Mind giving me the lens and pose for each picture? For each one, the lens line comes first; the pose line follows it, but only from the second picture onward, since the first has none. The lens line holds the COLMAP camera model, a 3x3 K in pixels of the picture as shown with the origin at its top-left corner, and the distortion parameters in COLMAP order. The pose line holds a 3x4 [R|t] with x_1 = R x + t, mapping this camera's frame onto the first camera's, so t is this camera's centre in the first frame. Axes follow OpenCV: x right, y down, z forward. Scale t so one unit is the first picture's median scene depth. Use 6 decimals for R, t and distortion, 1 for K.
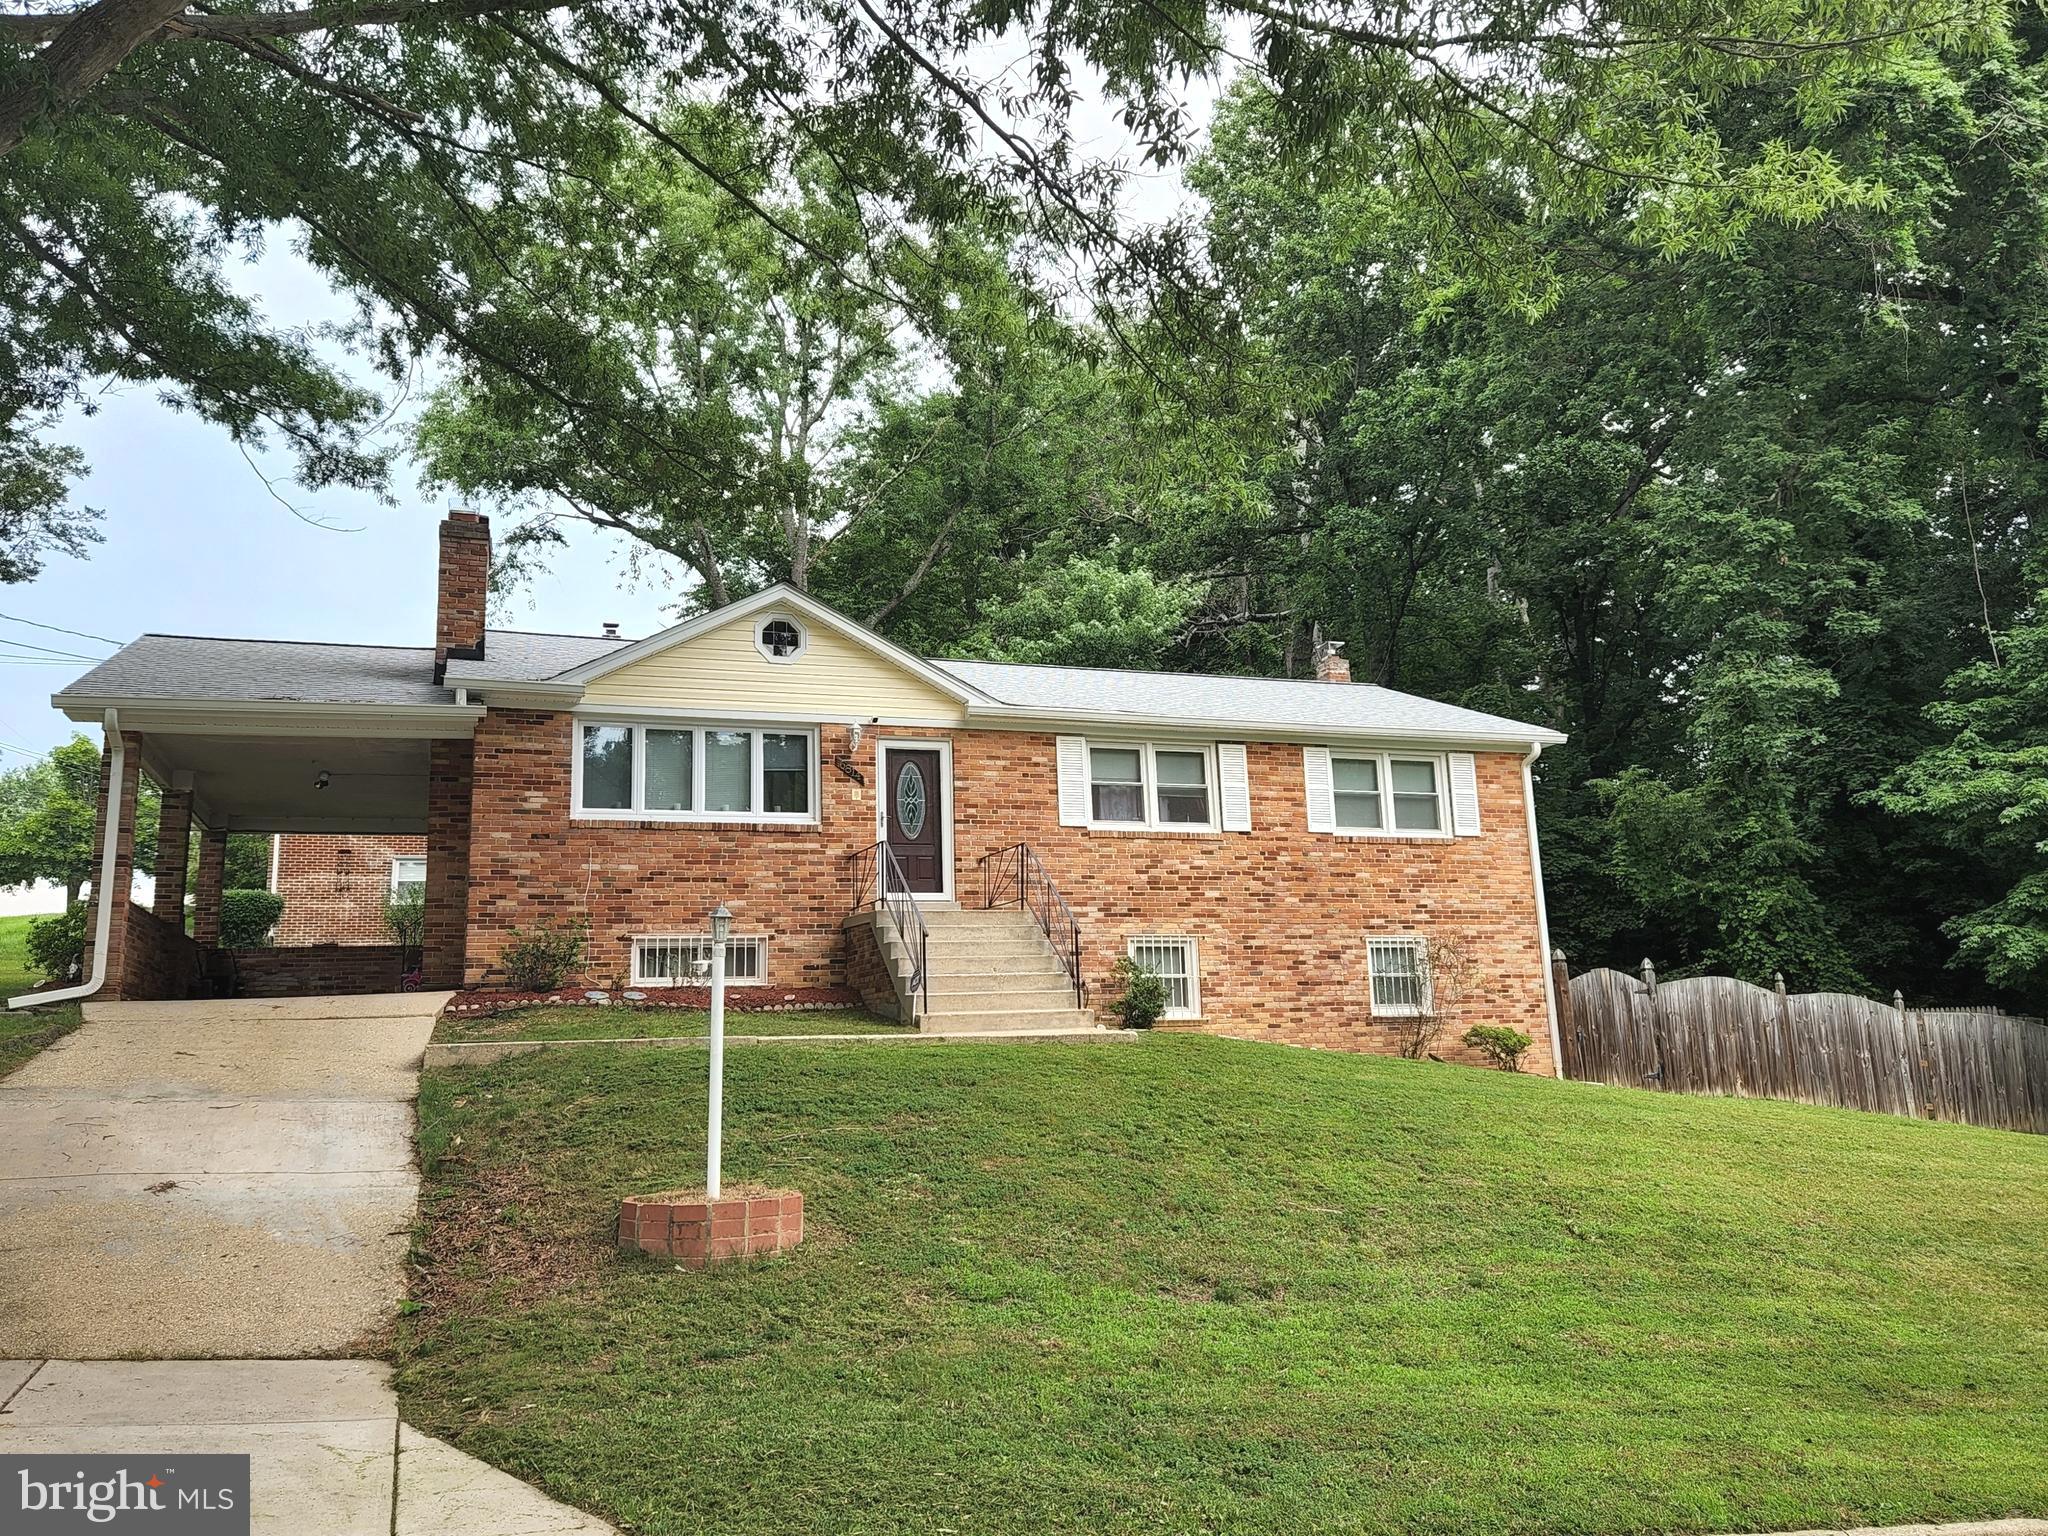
lens RADIAL K [[1350.7, 0, 976.5], [0, 1350.7, 765.1], [0, 0, 1]] dist [0.090073, -0.084642]
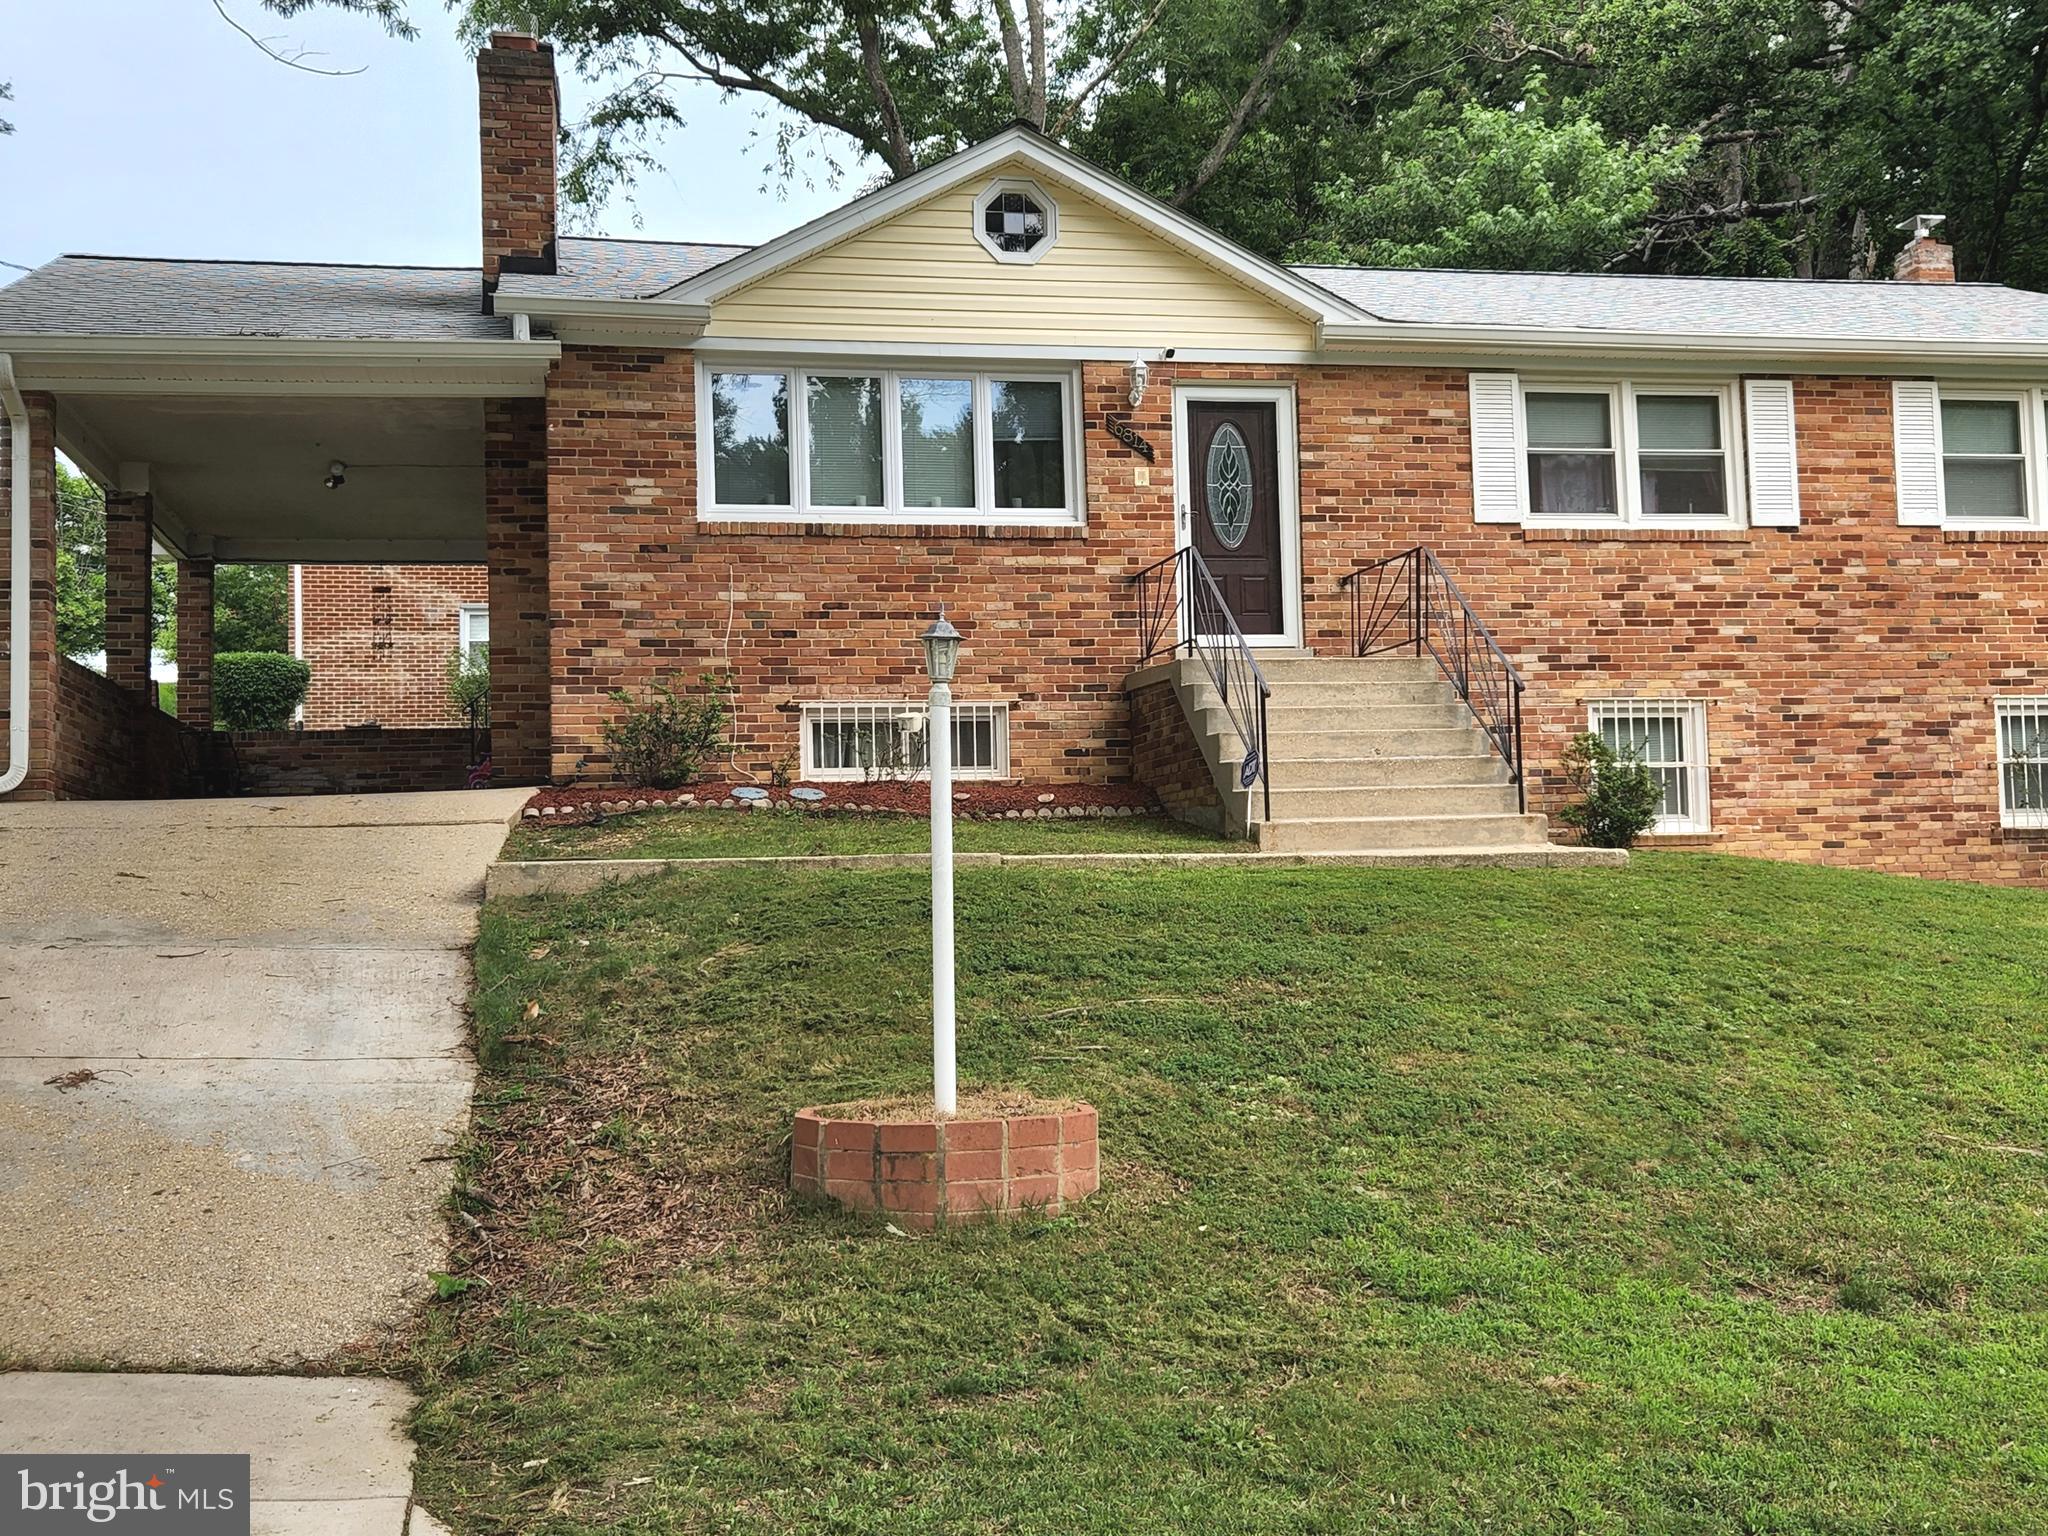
lens RADIAL K [[1519.4, 0, 1008.4], [0, 1519.4, 757.3], [0, 0, 1]] dist [0.070939, -0.048716]
pose [[0.992181, -0.012758, -0.124153, -0.066602], [0.025109, 0.994826, 0.098438, 0.081928], [0.122255, -0.100785, 0.987368, 0.299551]]
